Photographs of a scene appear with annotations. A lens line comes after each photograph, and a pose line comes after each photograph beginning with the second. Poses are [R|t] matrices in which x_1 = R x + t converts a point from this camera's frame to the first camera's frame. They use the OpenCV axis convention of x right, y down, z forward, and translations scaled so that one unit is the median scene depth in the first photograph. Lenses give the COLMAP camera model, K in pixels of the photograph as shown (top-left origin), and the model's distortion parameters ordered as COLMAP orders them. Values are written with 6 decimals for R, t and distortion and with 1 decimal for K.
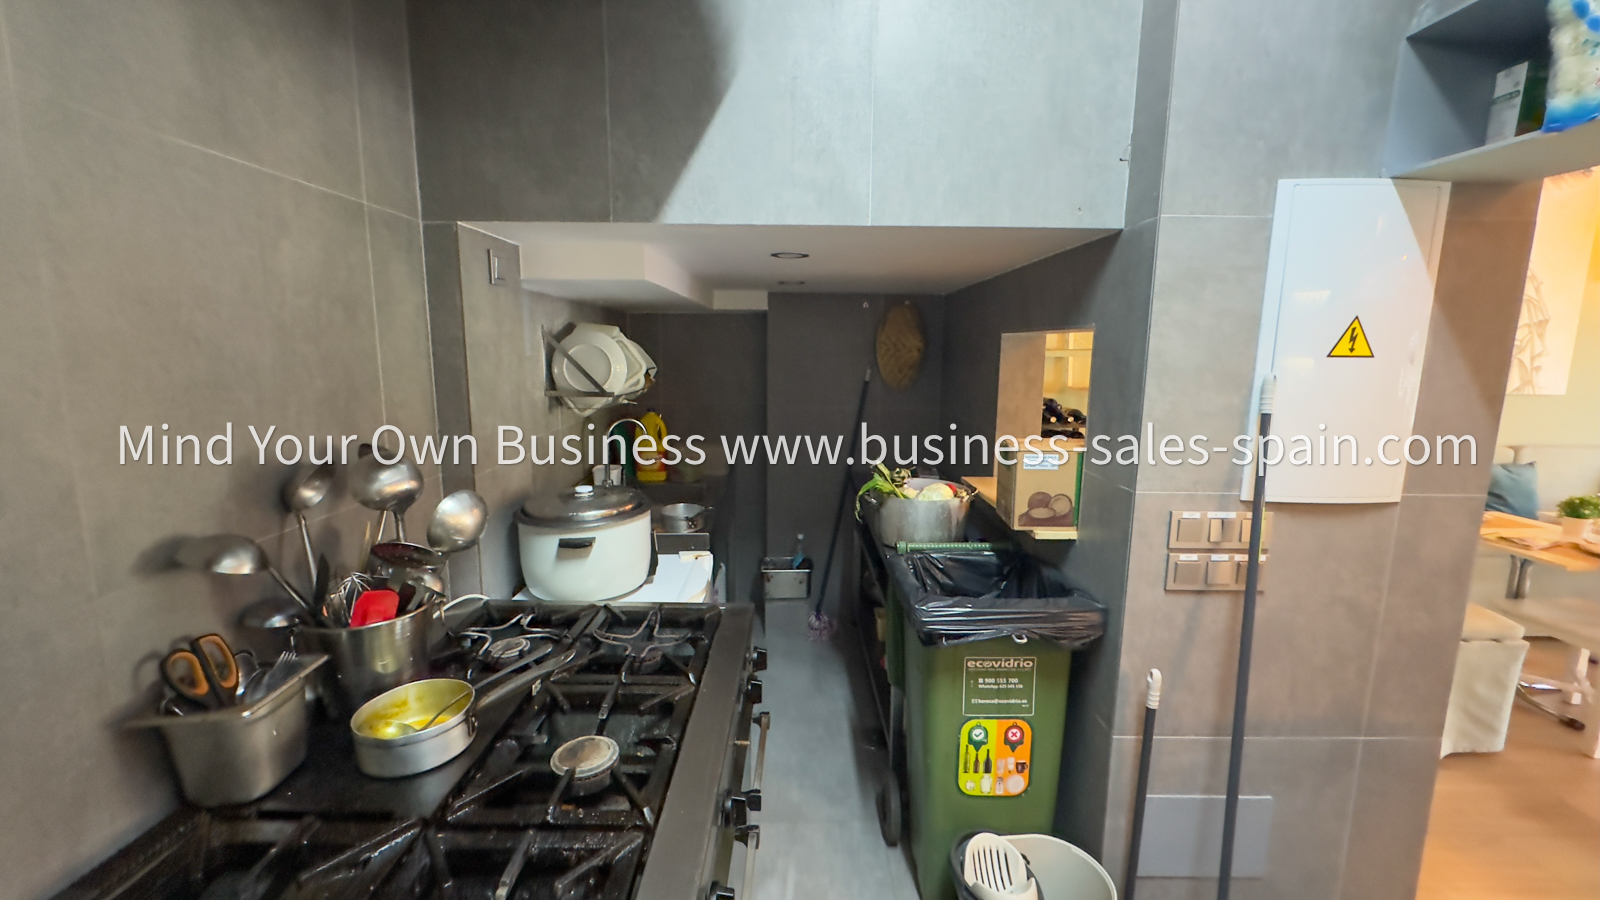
lens RADIAL K [[650.0, 0, 800.5], [0, 650.0, 451.4], [0, 0, 1]] dist [0.001693, 0.000976]
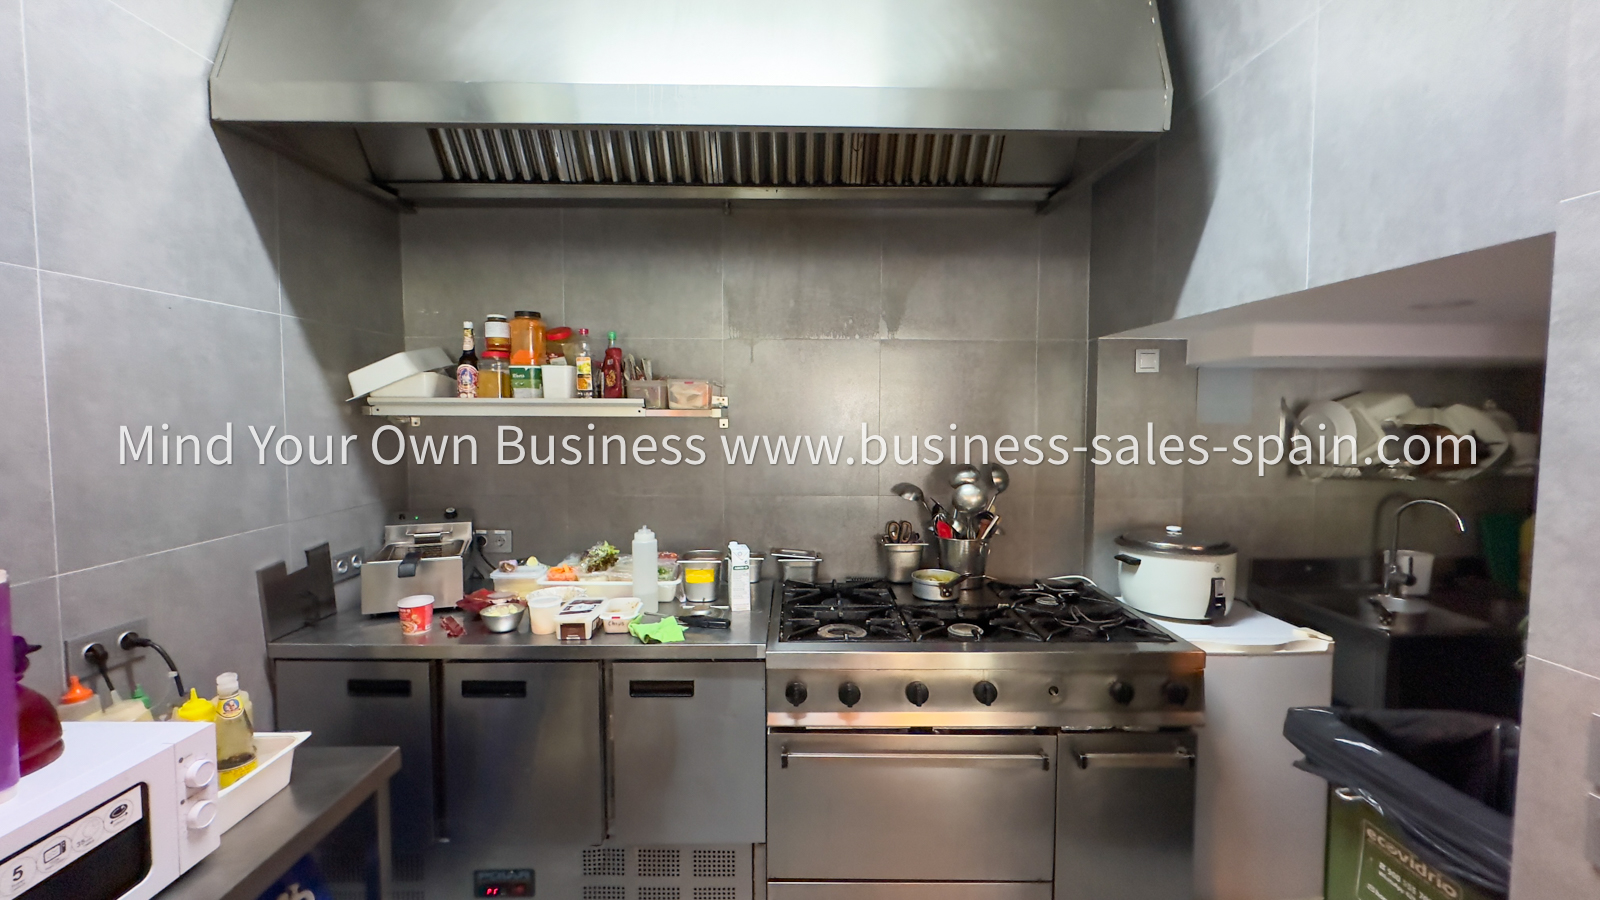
lens RADIAL K [[650.0, 0, 798.8], [0, 650.0, 448.0], [0, 0, 1]] dist [0.001693, 0.000976]
pose [[0.013234, 0.048196, -0.998750, 0.979594], [-0.161267, 0.985864, 0.045438, -0.038018], [0.986822, 0.160464, 0.020819, 0.265188]]
